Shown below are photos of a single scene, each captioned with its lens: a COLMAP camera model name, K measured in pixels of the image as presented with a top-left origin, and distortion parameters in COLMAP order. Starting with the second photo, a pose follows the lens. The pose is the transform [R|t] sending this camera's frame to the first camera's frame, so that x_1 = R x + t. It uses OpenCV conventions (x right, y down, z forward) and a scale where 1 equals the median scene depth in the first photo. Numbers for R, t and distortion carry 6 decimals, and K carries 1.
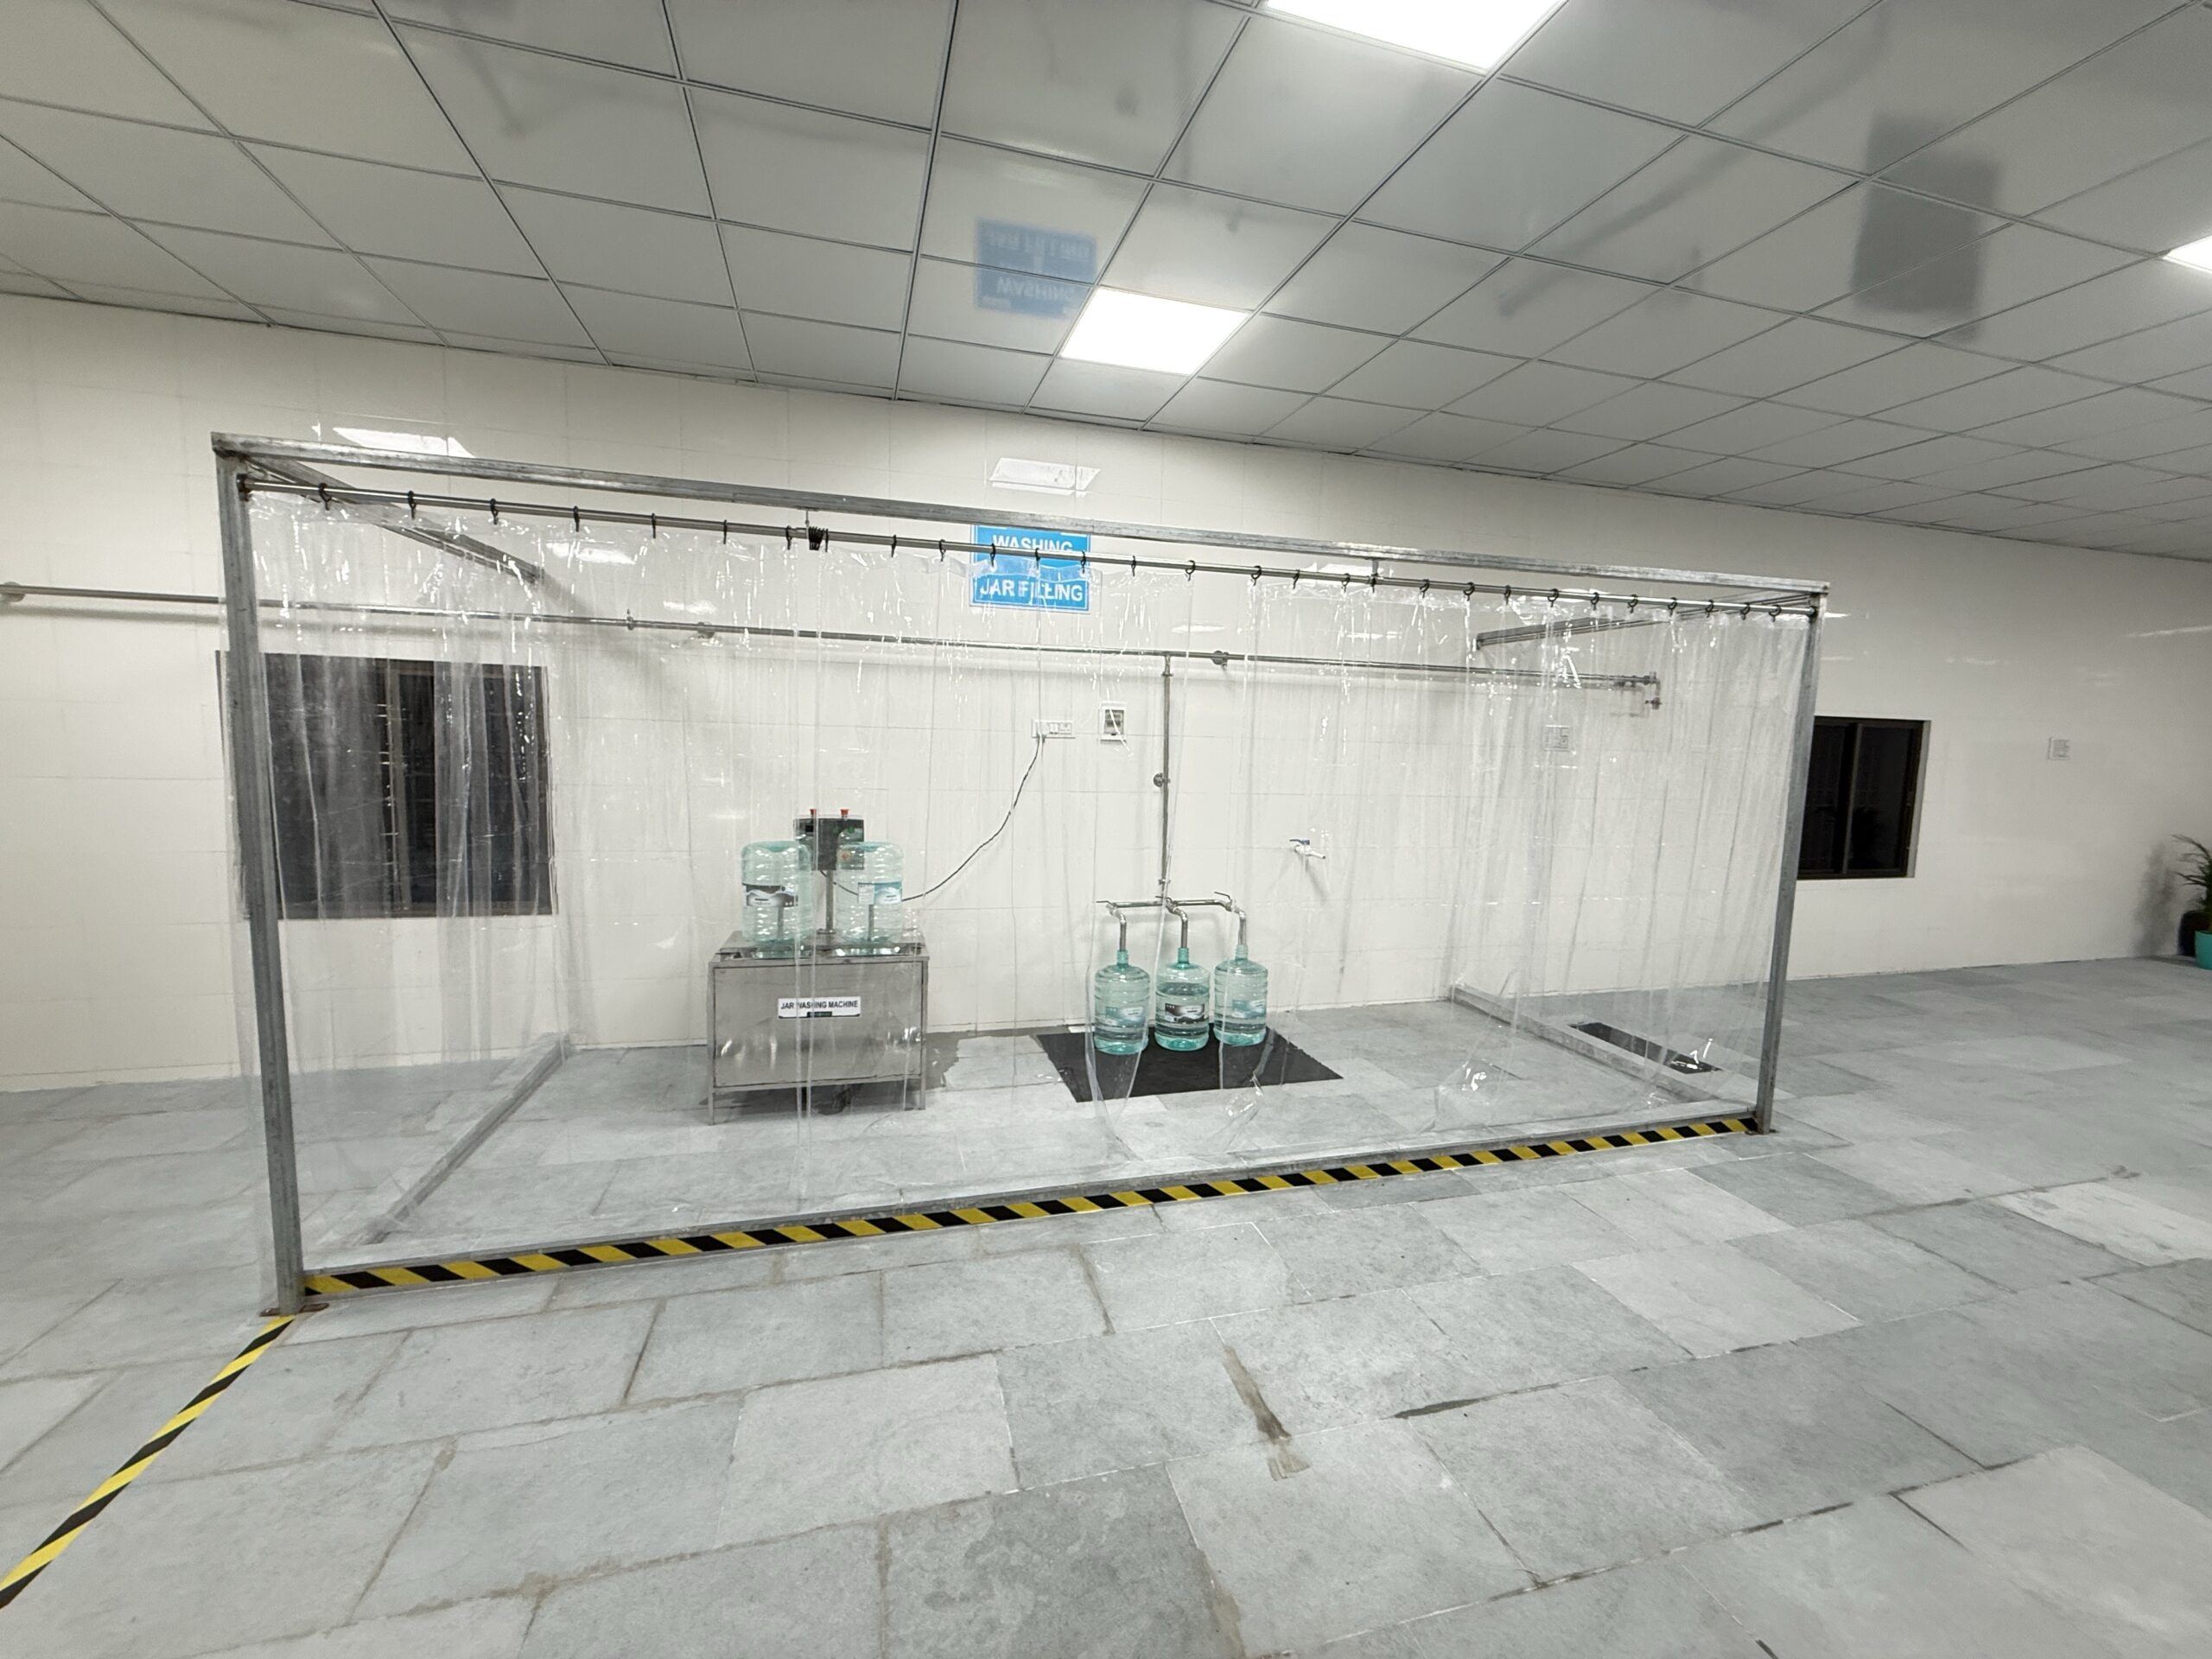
lens RADIAL K [[886.1, 0, 1092.7], [0, 886.1, 827.8], [0, 0, 1]] dist [-0.003119, 0.000969]
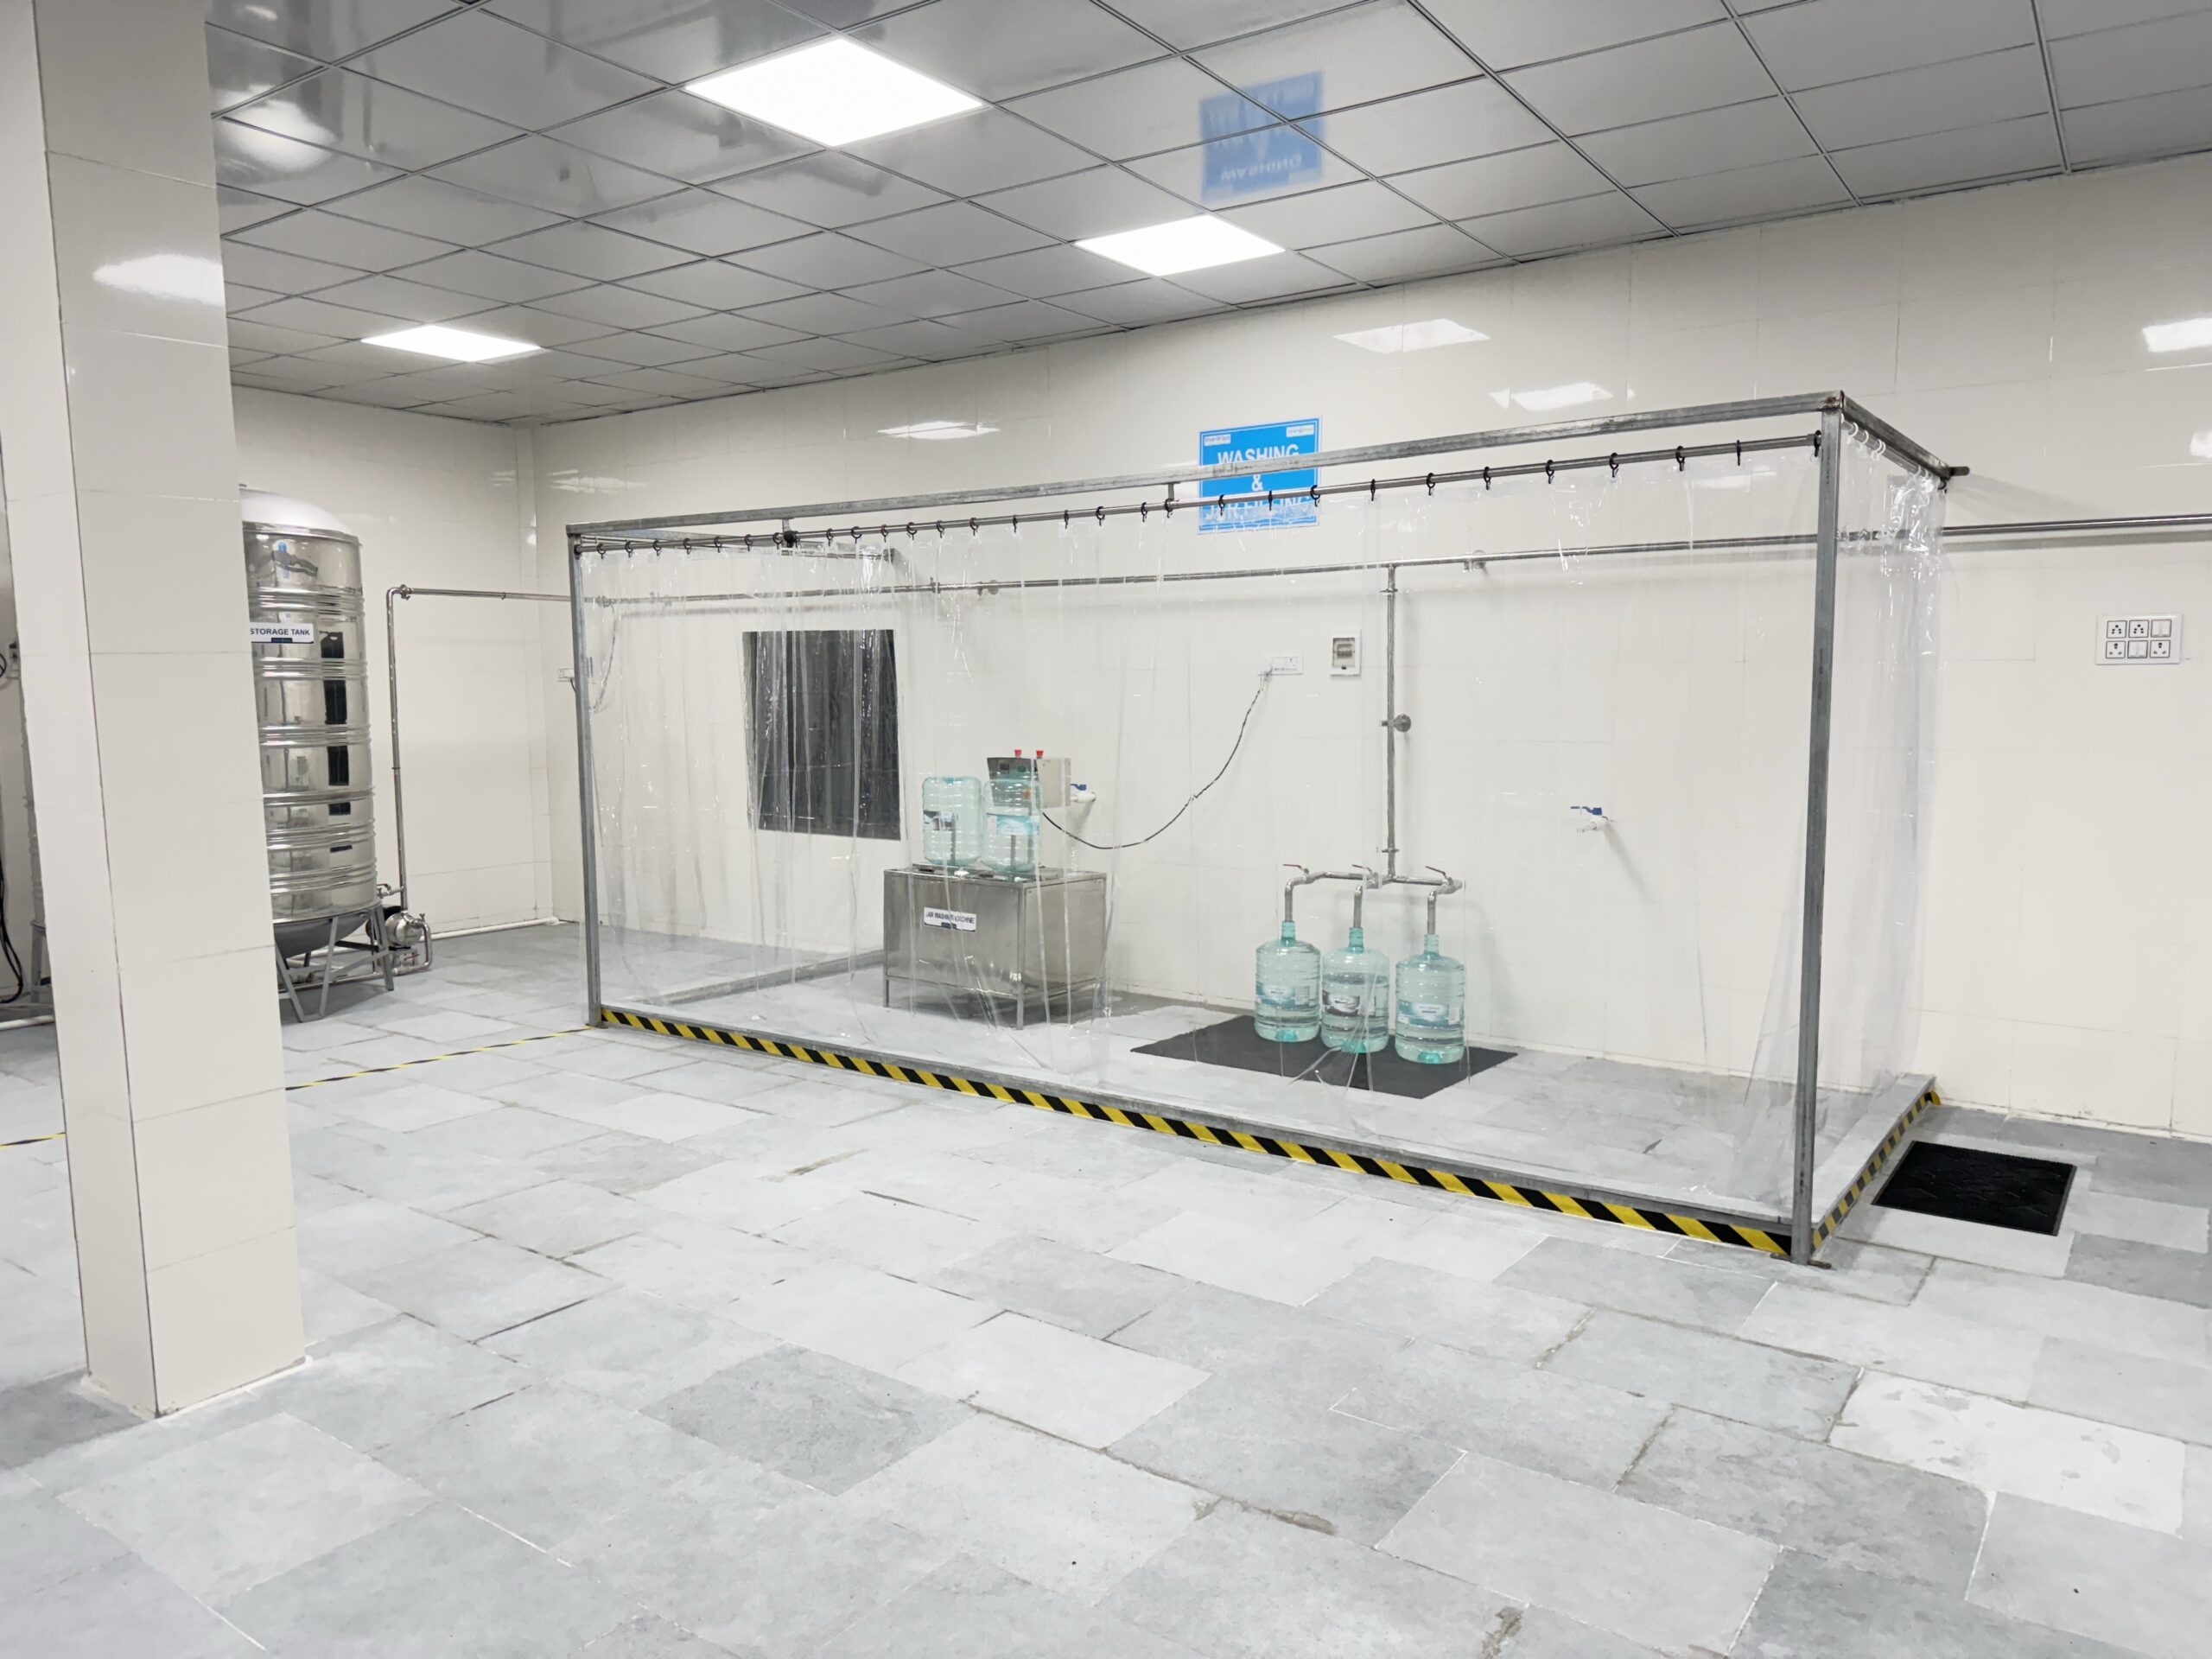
lens RADIAL K [[1534.0, 0, 1110.9], [0, 1534.0, 842.5], [0, 0, 1]] dist [0.051078, -0.067034]
pose [[0.638438, 0.051716, -0.767934, 1.554612], [-0.053874, 0.998296, 0.022440, 0.056893], [0.767785, 0.027045, 0.640136, -0.121124]]
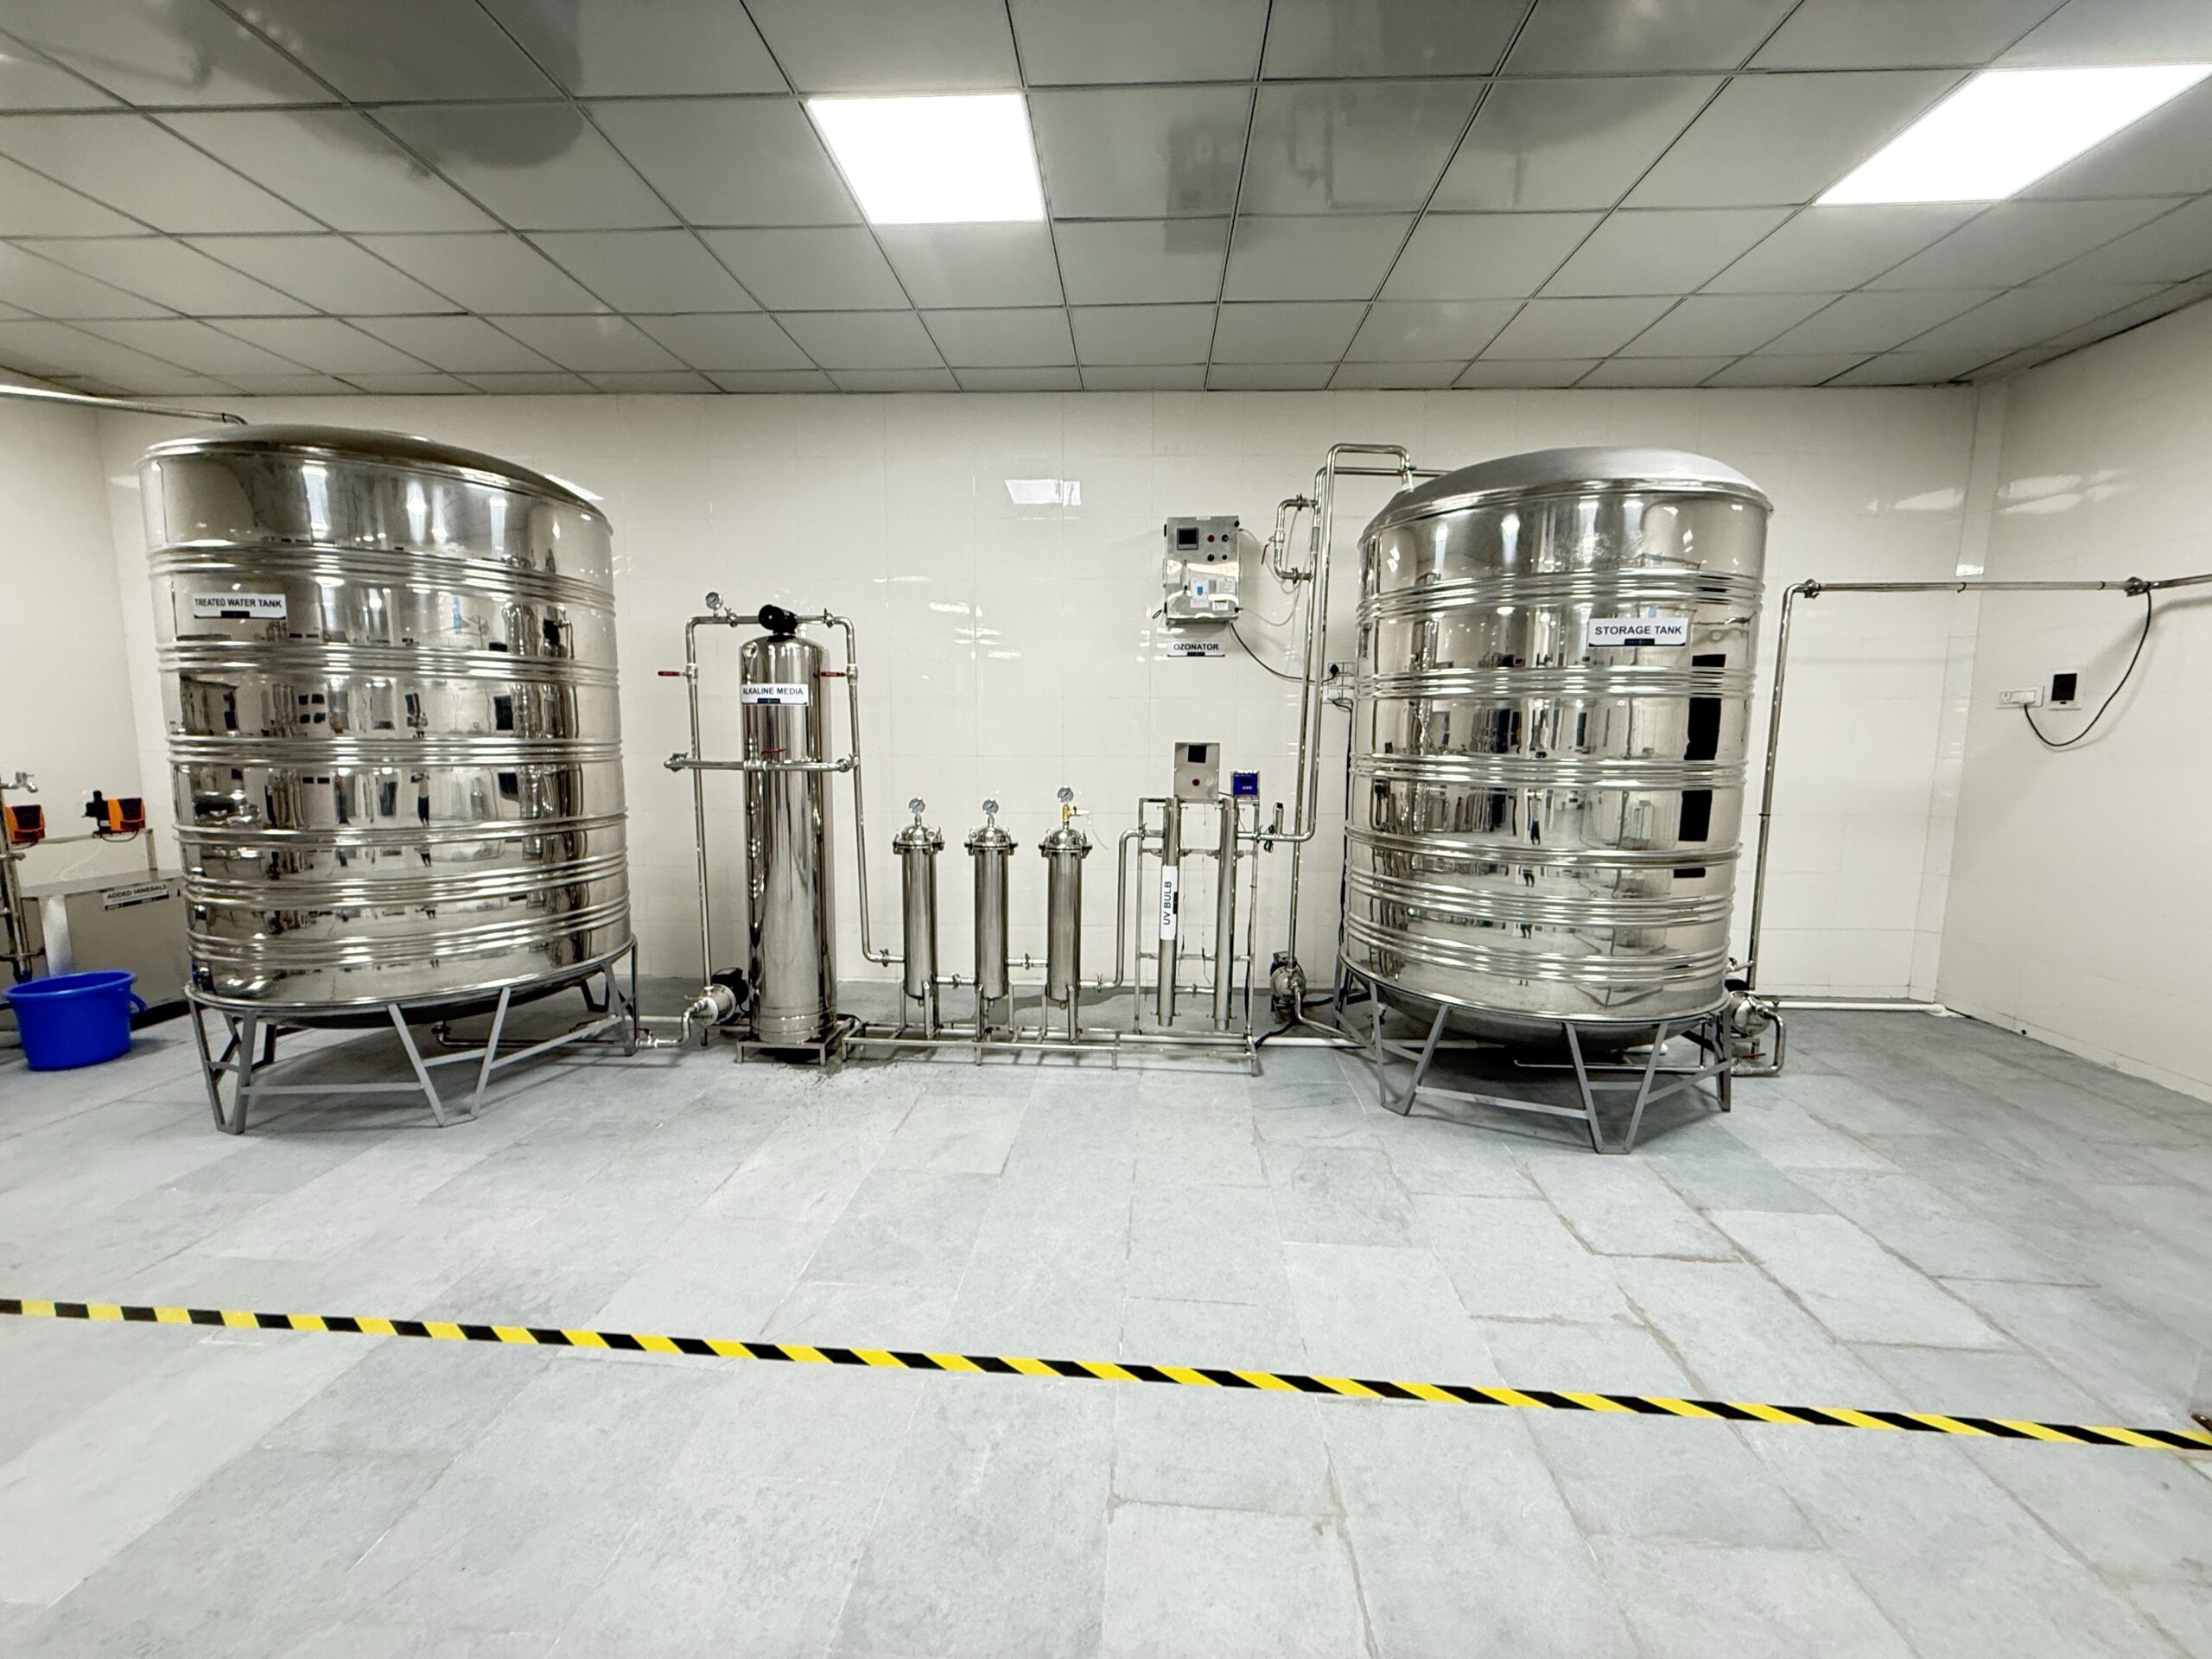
lens RADIAL K [[886.1, 0, 1114.1], [0, 886.1, 831.9], [0, 0, 1]] dist [-0.003119, 0.000969]
pose [[-0.320650, 0.085649, -0.943317, 0.072702], [-0.100690, 0.987178, 0.123858, 0.016457], [0.941831, 0.134697, -0.307915, 0.187961]]
